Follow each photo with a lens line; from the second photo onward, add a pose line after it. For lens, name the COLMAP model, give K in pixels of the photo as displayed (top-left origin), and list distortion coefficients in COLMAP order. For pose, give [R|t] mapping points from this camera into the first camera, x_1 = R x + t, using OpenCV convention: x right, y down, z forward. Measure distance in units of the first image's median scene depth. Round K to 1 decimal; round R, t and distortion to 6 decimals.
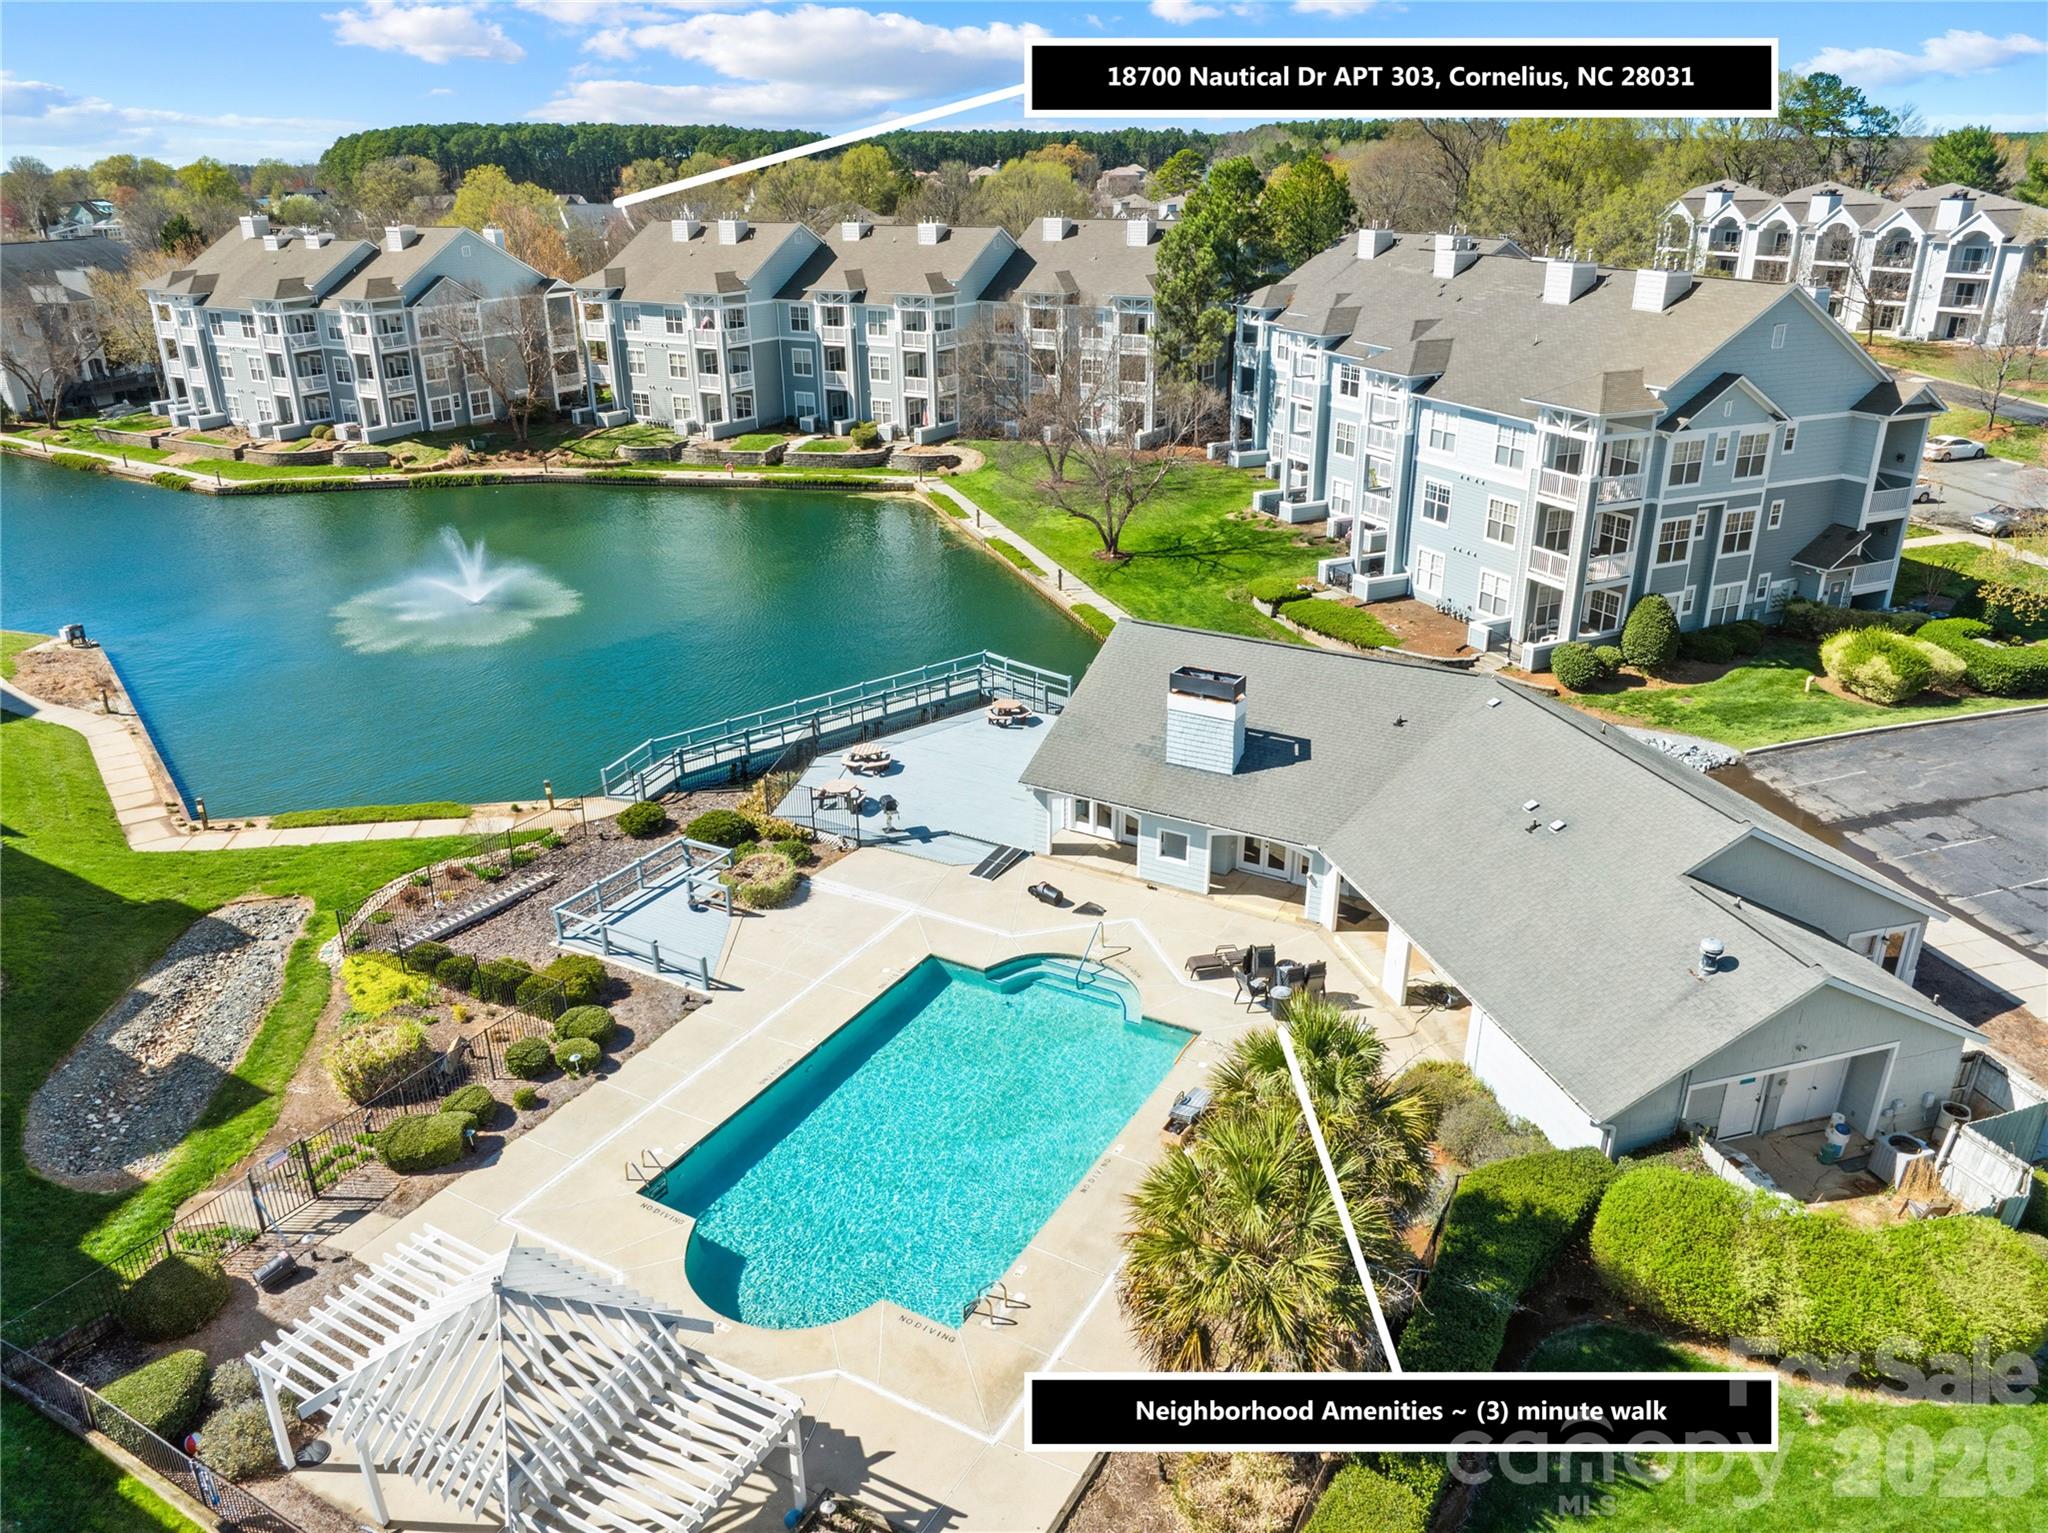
lens RADIAL K [[1430.9, 0, 1036.7], [0, 1430.9, 771.8], [0, 0, 1]] dist [-0.040058, 0.002988]
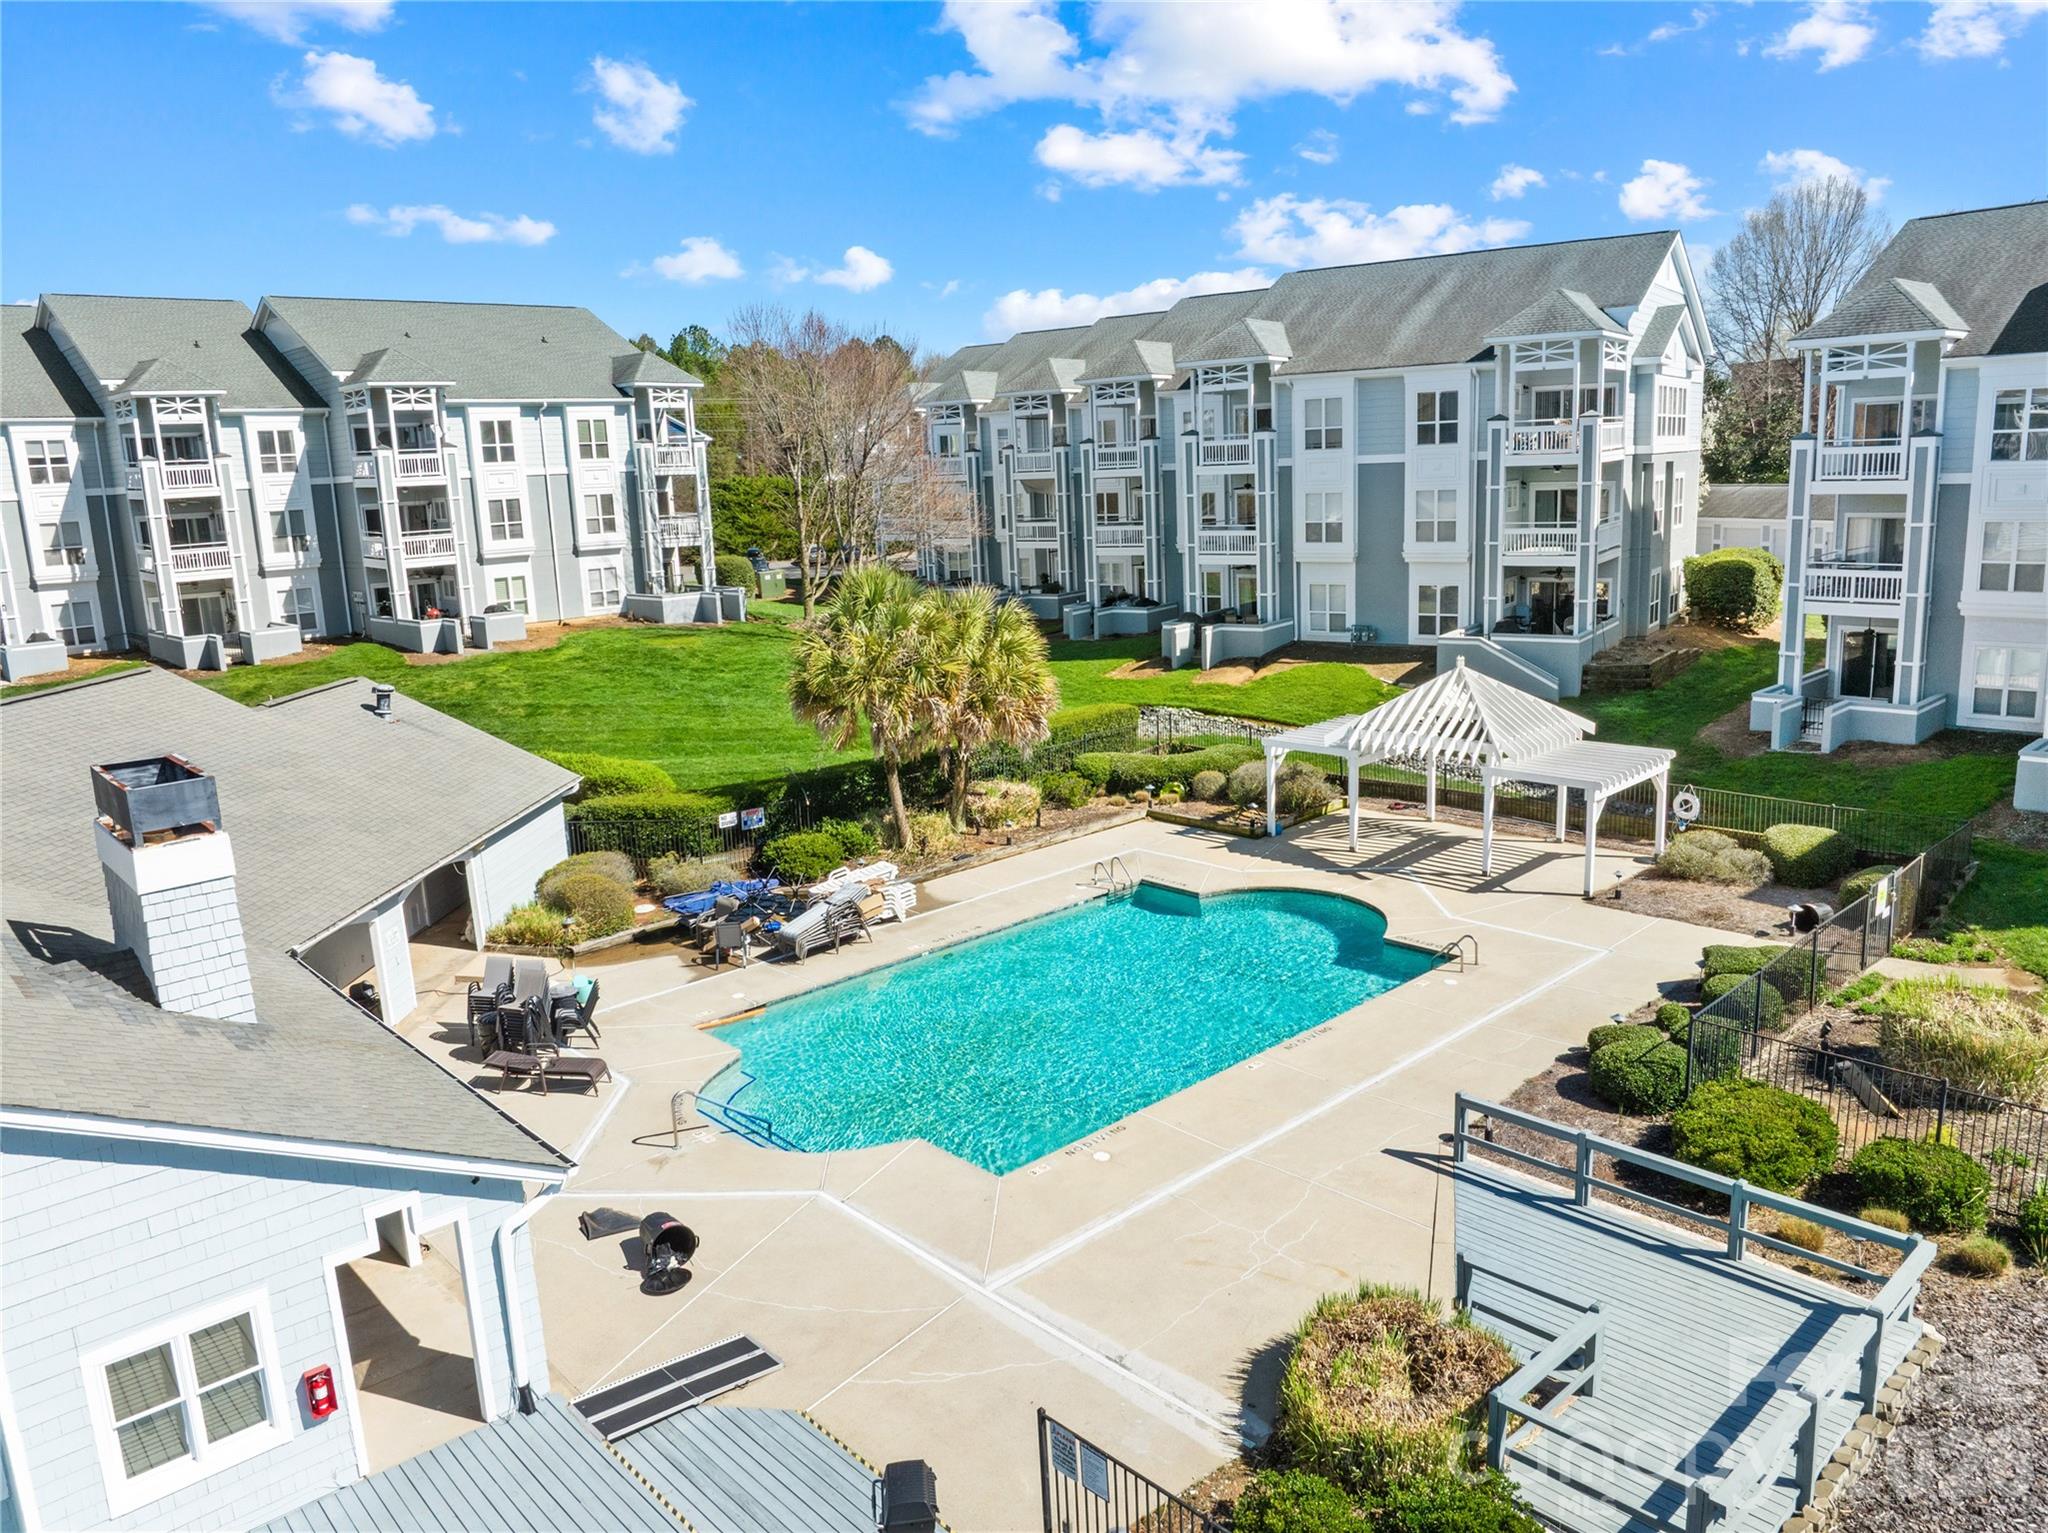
lens RADIAL K [[1436.7, 0, 1034.5], [0, 1436.7, 762.2], [0, 0, 1]] dist [-0.042563, 0.000916]
pose [[-0.951149, -0.016942, 0.308267, -0.152379], [0.163545, 0.819236, 0.549641, -0.164598], [-0.261856, 0.573206, -0.776445, 0.850511]]
